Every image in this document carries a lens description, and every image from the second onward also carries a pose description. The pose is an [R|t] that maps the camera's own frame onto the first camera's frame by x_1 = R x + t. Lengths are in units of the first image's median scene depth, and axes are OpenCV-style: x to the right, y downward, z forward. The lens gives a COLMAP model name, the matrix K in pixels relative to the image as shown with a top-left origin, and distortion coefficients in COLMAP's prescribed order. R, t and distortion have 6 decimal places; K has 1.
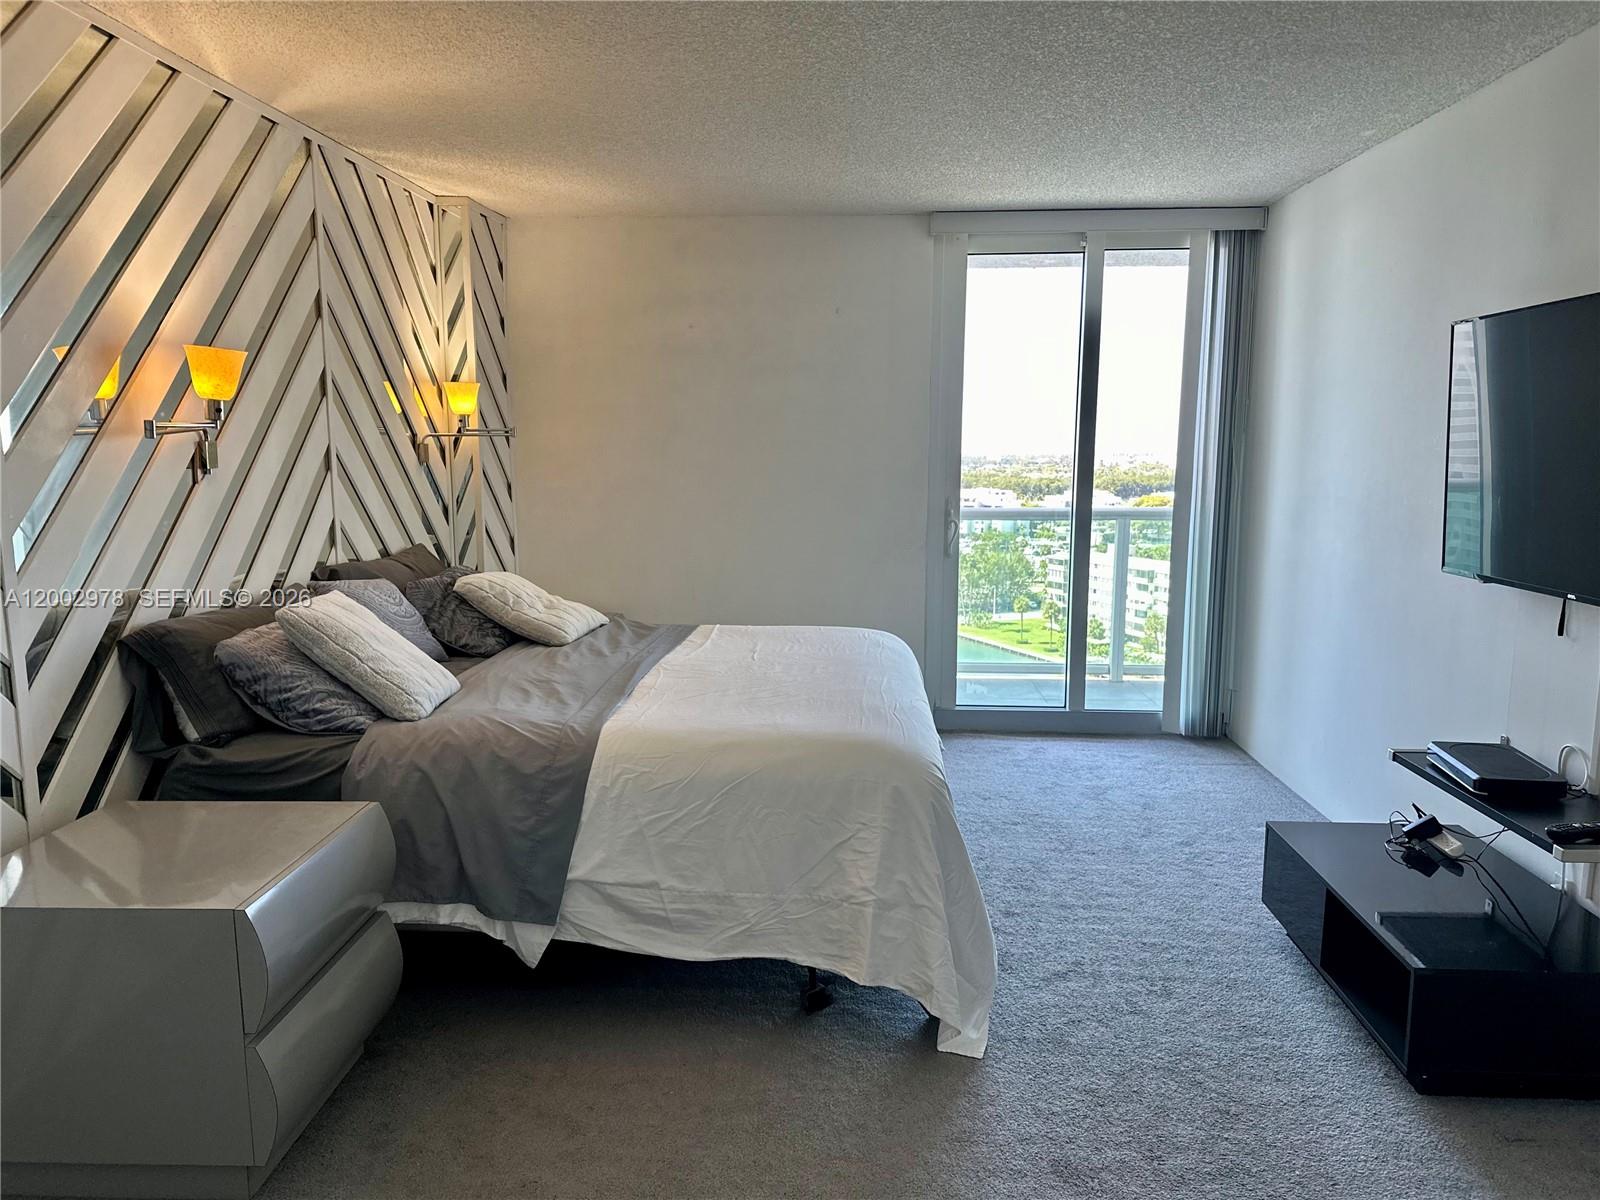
lens RADIAL K [[1102.6, 0, 829.7], [0, 1102.6, 634.3], [0, 0, 1]] dist [0.001714, -0.023257]
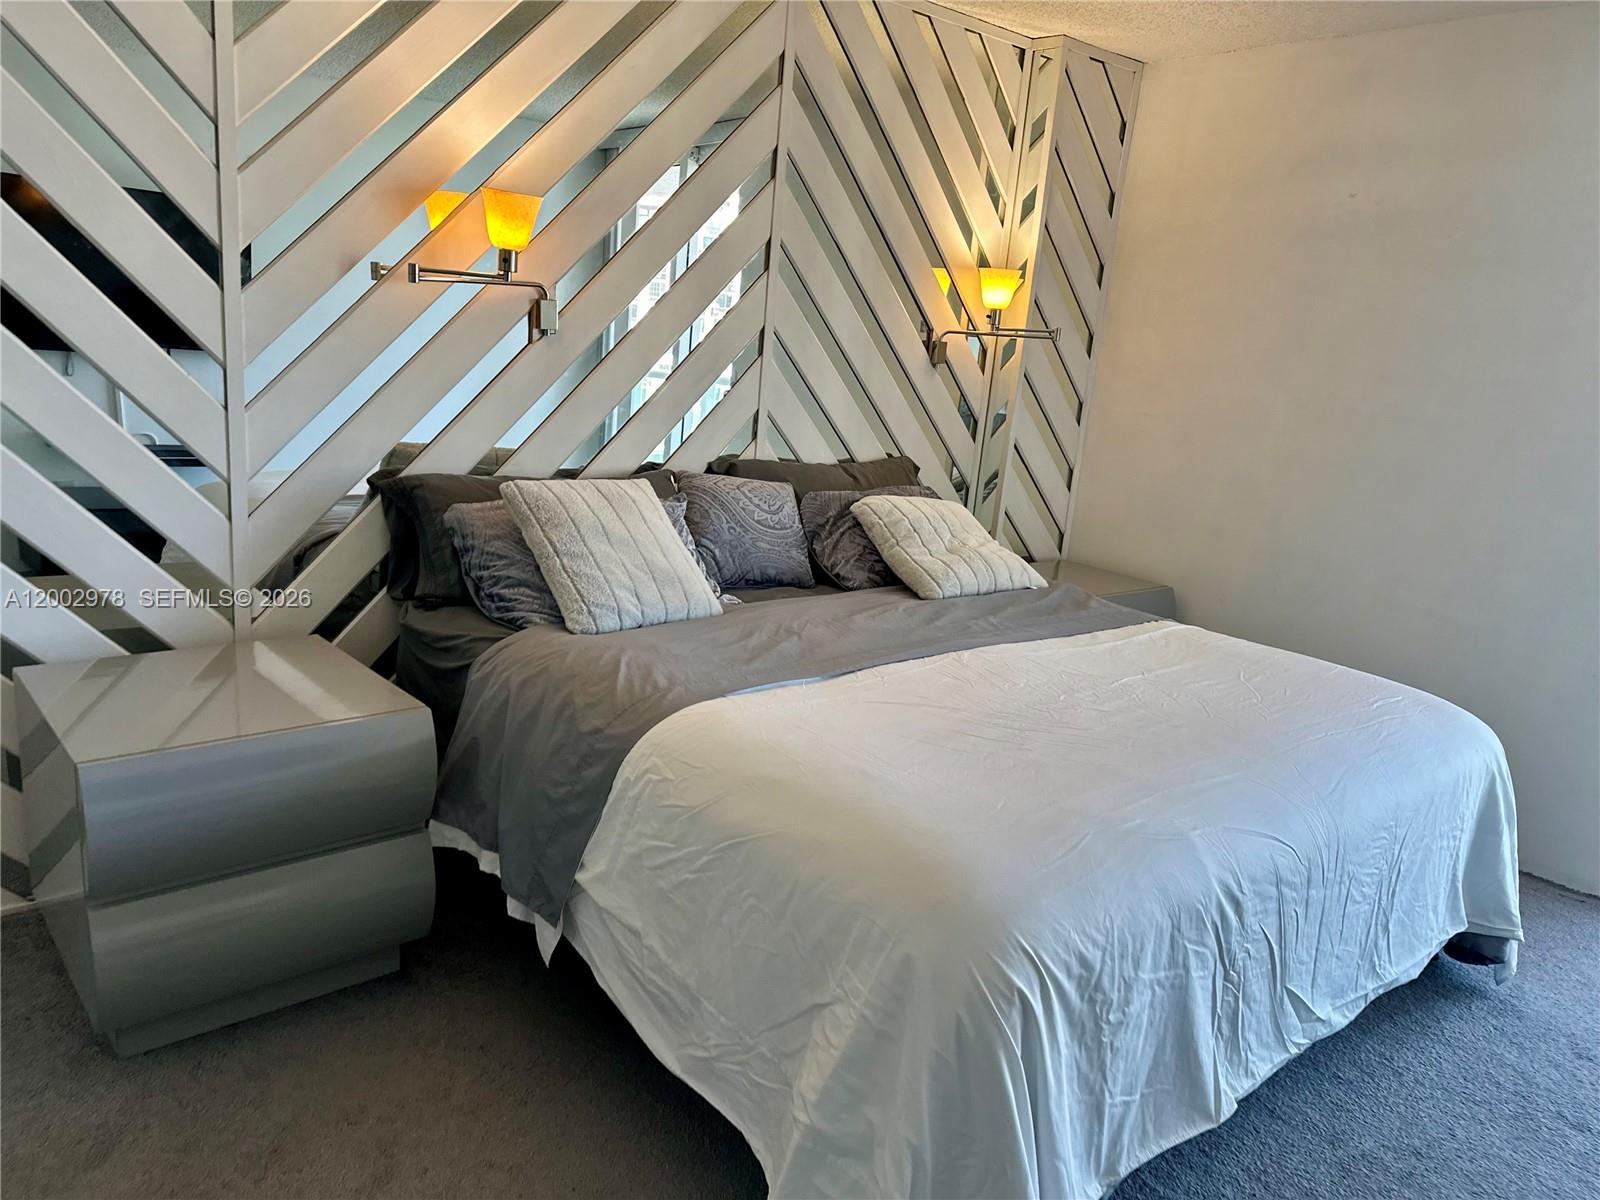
lens RADIAL K [[1104.7, 0, 807.0], [0, 1104.7, 637.5], [0, 0, 1]] dist [0.005075, -0.022499]
pose [[0.666129, 0.239064, -0.706485, 0.363453], [-0.203298, 0.969569, 0.136402, -0.075370], [0.717595, 0.052766, 0.694459, 0.567172]]
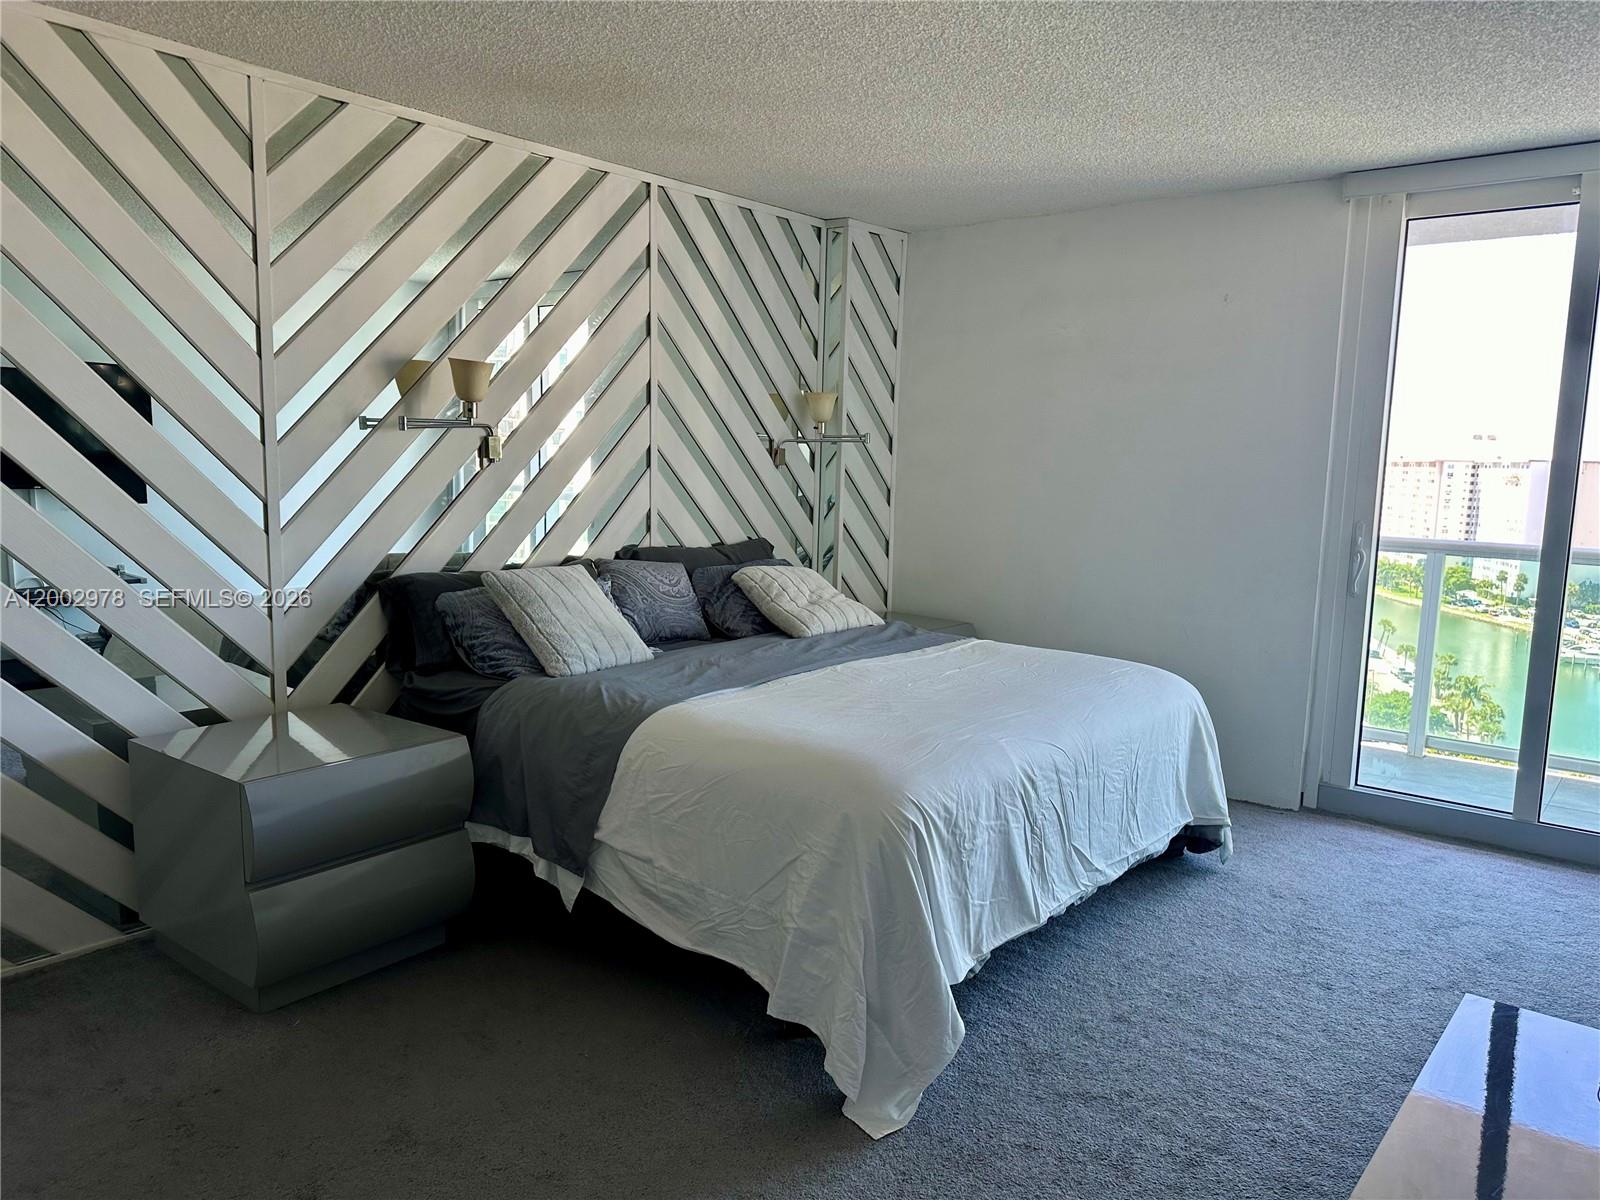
lens RADIAL K [[1102.6, 0, 829.7], [0, 1102.6, 634.3], [0, 0, 1]] dist [0.001714, -0.023257]
pose [[0.802778, 0.106463, -0.586697, 0.551248], [-0.118943, 0.992749, 0.017396, -0.021461], [0.584295, 0.055819, 0.809619, 0.246558]]
